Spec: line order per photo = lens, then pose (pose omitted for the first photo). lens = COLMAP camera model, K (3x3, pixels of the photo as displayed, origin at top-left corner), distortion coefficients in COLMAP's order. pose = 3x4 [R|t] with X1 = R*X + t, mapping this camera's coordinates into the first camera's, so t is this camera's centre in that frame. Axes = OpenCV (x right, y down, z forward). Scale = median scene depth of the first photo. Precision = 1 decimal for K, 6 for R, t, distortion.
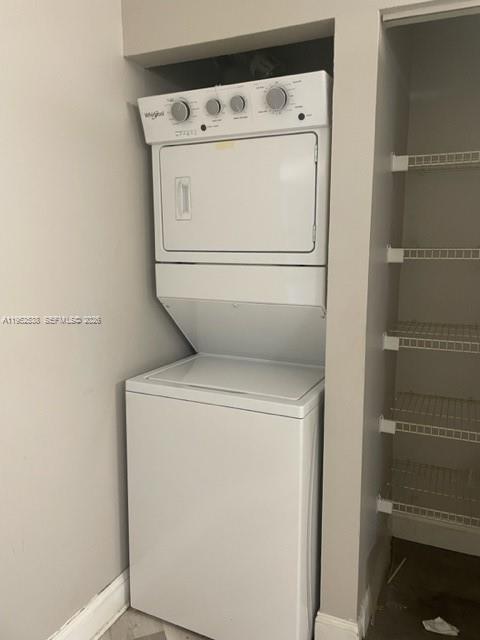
lens RADIAL K [[491.9, 0, 245.3], [0, 491.9, 313.6], [0, 0, 1]] dist [0.052721, -0.032576]
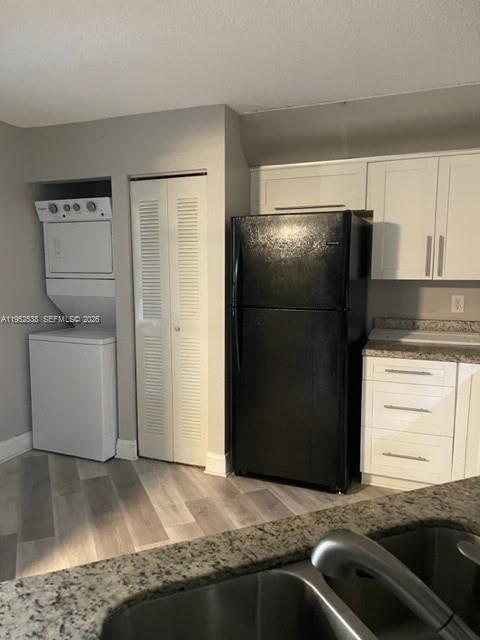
lens RADIAL K [[491.9, 0, 237.1], [0, 491.9, 316.9], [0, 0, 1]] dist [0.052721, -0.032576]
pose [[0.999506, -0.007695, 0.030456, 0.610582], [0.008678, 0.999441, -0.032296, 0.144725], [-0.030190, 0.032544, 0.999014, -1.190538]]
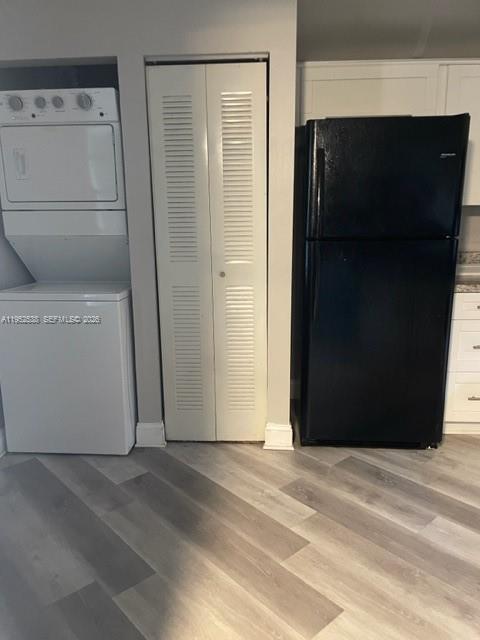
lens RADIAL K [[491.9, 0, 237.1], [0, 491.9, 321.3], [0, 0, 1]] dist [0.052721, -0.032576]
pose [[0.935072, -0.086260, 0.343800, -0.080785], [0.063224, 0.994971, 0.077683, 0.157830], [-0.348773, -0.050903, 0.935824, -0.636991]]
